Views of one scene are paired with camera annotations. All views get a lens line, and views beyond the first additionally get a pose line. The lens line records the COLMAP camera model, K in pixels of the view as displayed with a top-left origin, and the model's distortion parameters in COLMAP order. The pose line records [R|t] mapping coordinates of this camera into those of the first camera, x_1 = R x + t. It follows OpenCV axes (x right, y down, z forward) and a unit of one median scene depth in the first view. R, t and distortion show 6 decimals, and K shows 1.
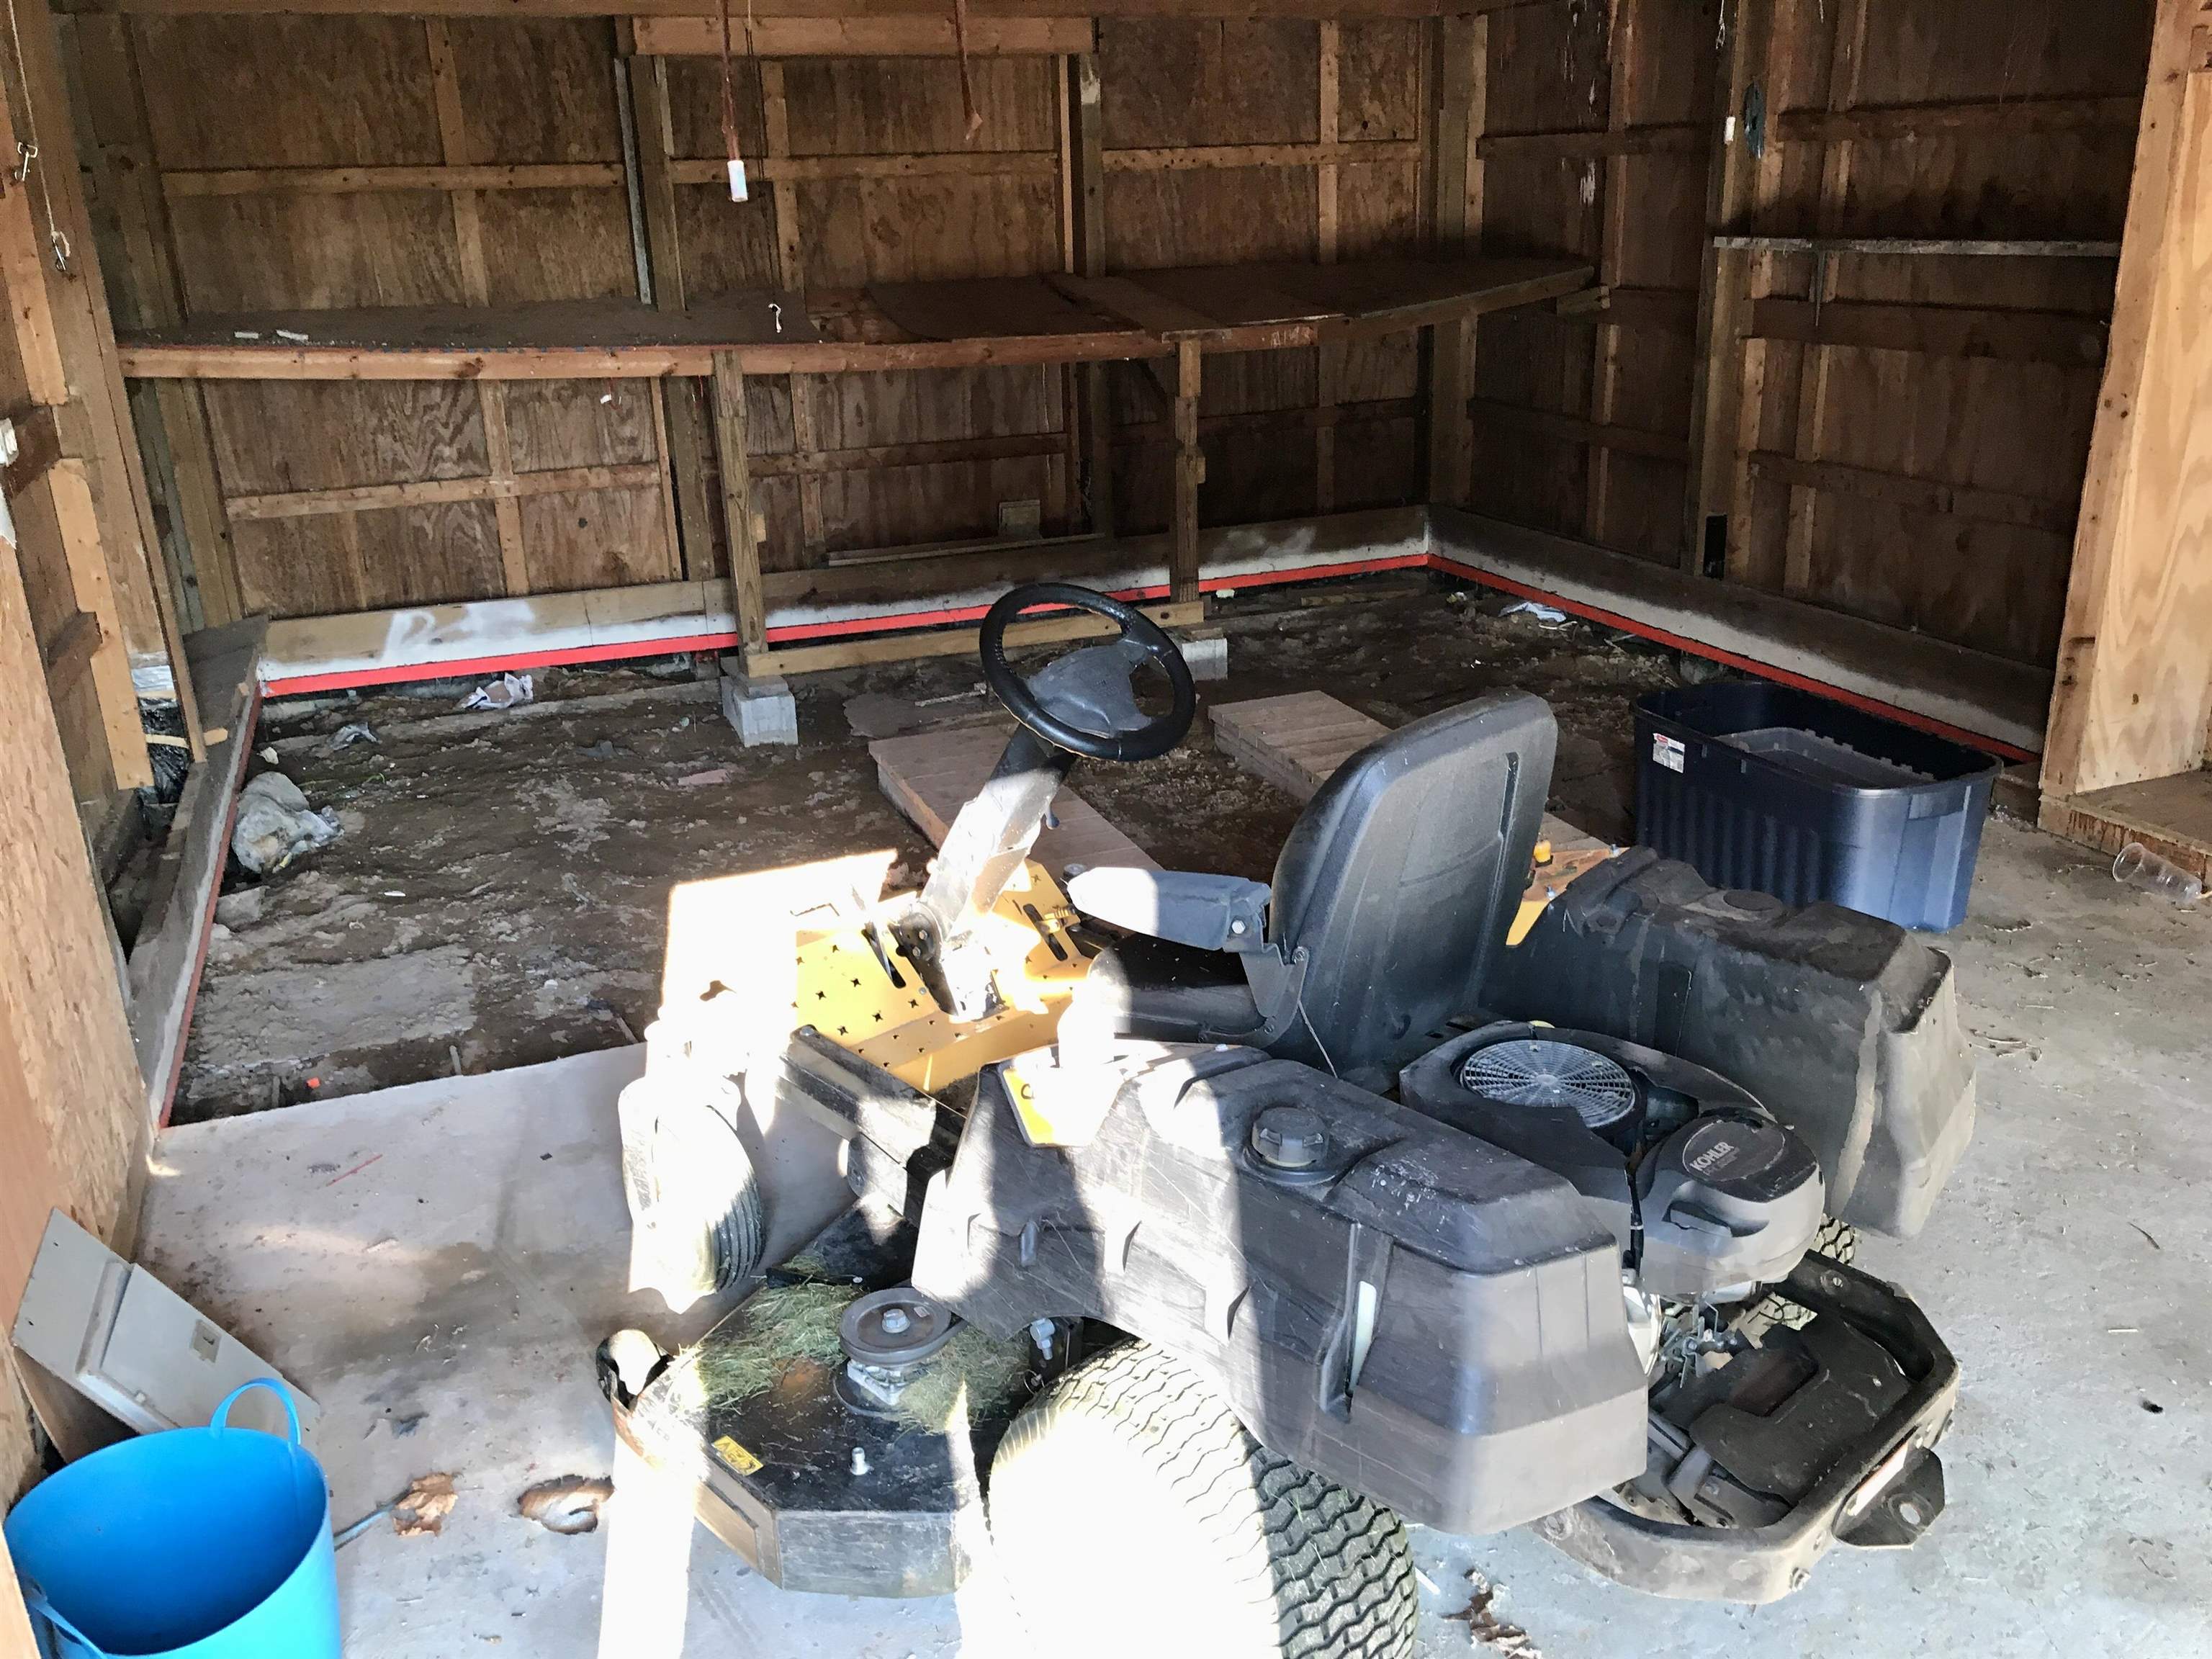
lens RADIAL K [[1818.5, 0, 1106.0], [0, 1818.5, 829.5], [0, 0, 1]] dist [0.054515, -0.043945]
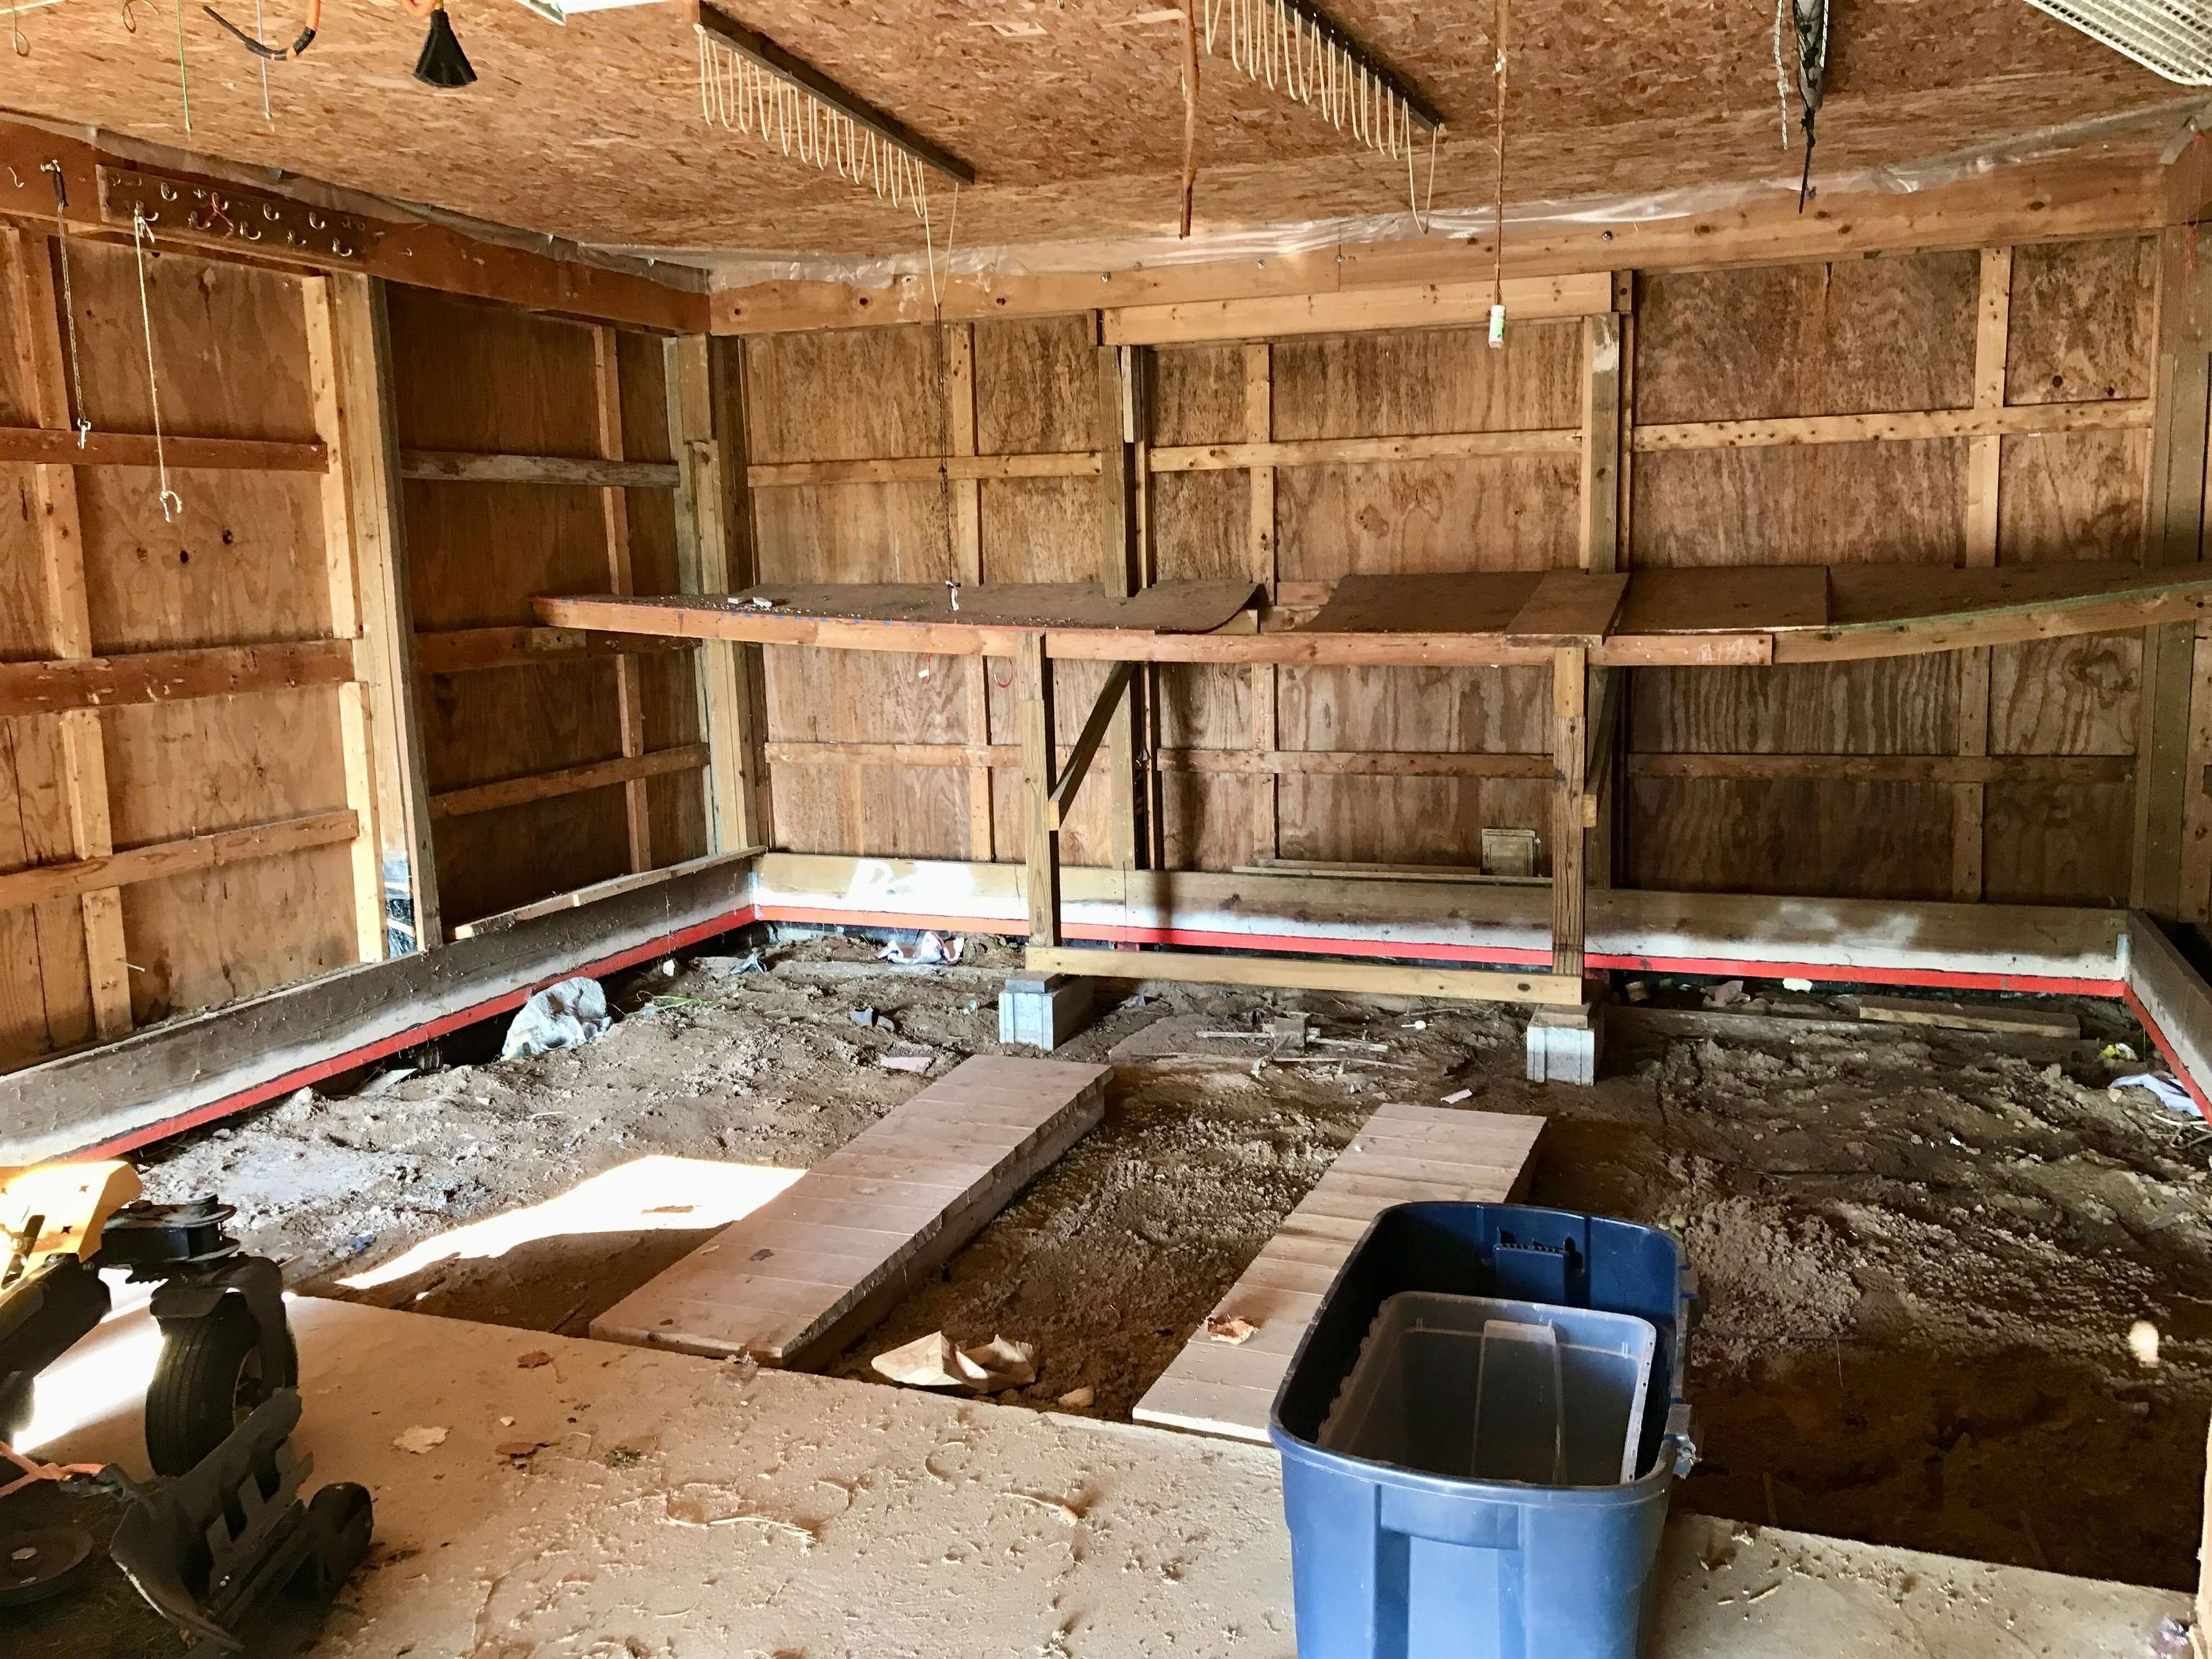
lens RADIAL K [[1815.7, 0, 1105.2], [0, 1815.7, 879.8], [0, 0, 1]] dist [0.065256, -0.034790]
pose [[0.752161, 0.134581, -0.645091, 0.382646], [-0.220338, 0.973943, -0.053723, -0.077605], [0.621052, 0.182546, 0.762215, 0.268530]]
